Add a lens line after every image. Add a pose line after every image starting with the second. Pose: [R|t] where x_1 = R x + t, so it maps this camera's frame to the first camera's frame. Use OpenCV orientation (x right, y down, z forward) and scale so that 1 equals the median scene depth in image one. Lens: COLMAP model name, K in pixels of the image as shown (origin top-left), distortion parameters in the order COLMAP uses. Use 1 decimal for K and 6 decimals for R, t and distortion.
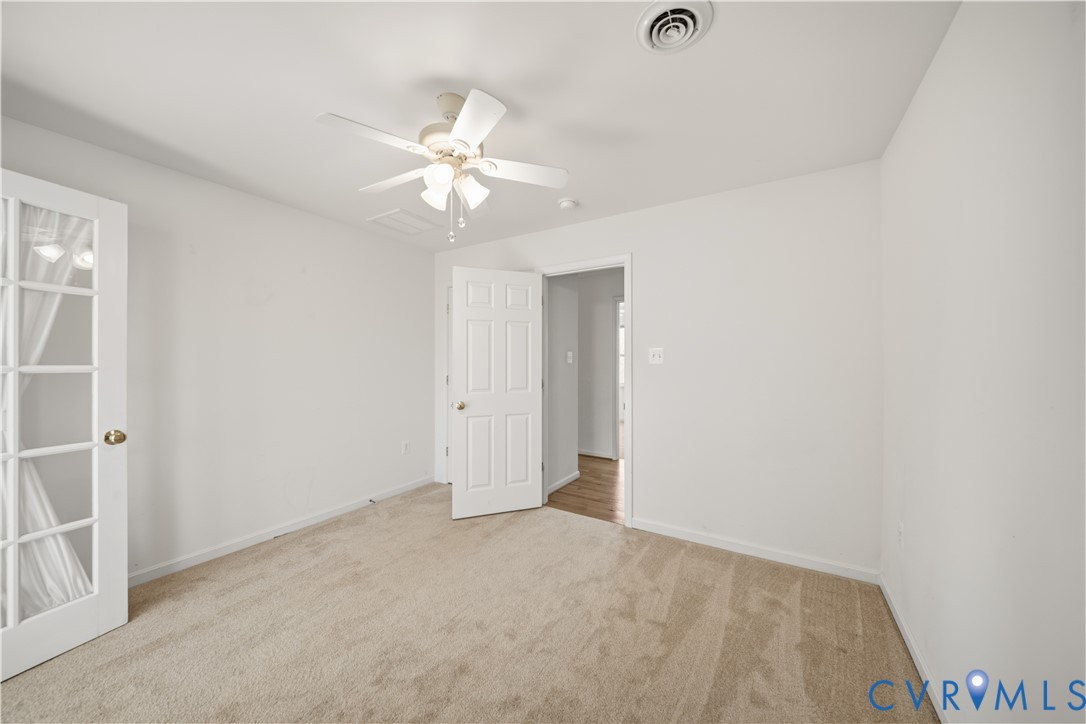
lens RADIAL K [[381.0, 0, 545.5], [0, 381.0, 358.7], [0, 0, 1]] dist [0.000845, -0.000220]
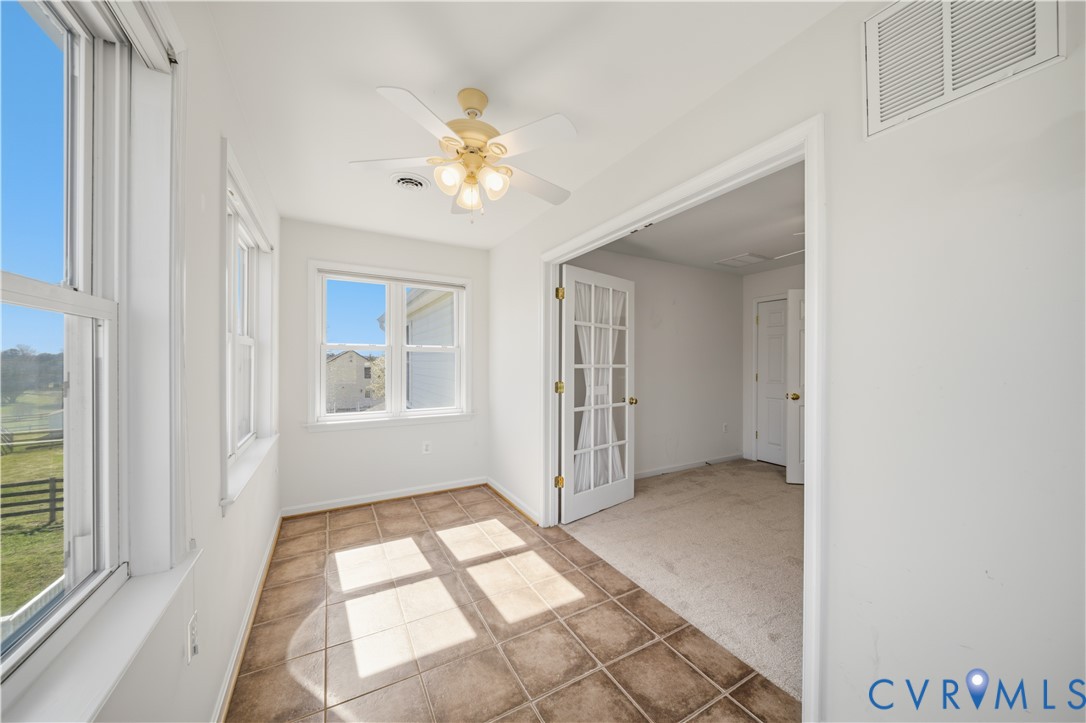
lens RADIAL K [[381.0, 0, 540.8], [0, 381.0, 360.4], [0, 0, 1]] dist [0.000845, -0.000220]
pose [[0.870355, 0.009611, -0.492331, -0.434451], [-0.004900, 0.999929, 0.010858, -0.017295], [0.492400, -0.007038, 0.870341, -0.716947]]
